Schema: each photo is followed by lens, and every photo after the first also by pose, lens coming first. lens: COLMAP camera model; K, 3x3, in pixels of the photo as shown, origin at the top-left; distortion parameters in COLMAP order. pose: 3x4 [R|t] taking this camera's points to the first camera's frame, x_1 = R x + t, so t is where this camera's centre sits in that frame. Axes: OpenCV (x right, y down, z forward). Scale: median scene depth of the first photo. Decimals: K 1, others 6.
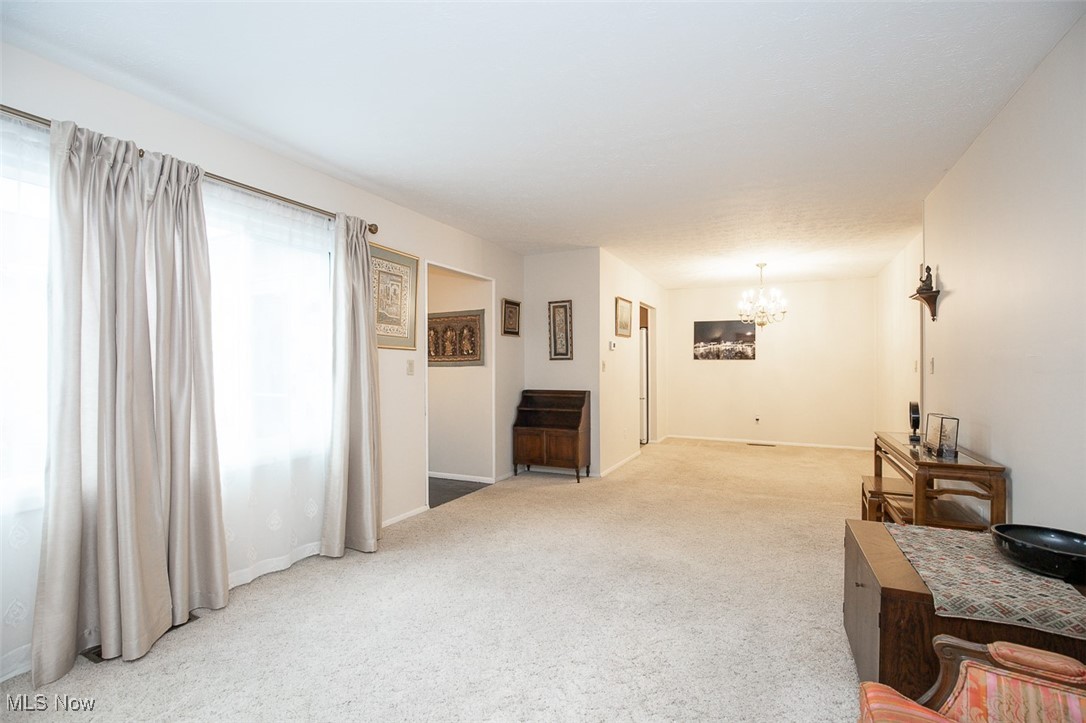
lens RADIAL K [[494.5, 0, 545.8], [0, 494.5, 360.2], [0, 0, 1]] dist [-0.001801, 0.000500]
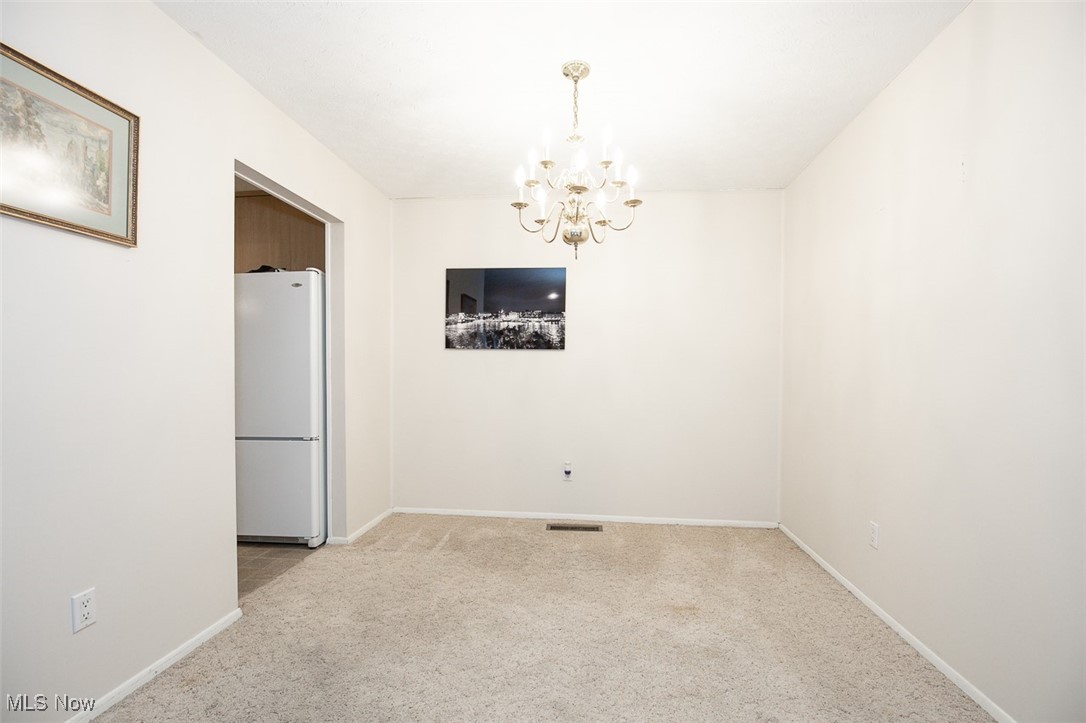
lens RADIAL K [[494.5, 0, 541.5], [0, 494.5, 362.6], [0, 0, 1]] dist [-0.001801, 0.000500]
pose [[0.945350, 0.010297, 0.325896, 0.243361], [-0.010360, 0.999945, -0.001539, 0.012253], [-0.325894, -0.001921, 0.945404, 0.546918]]
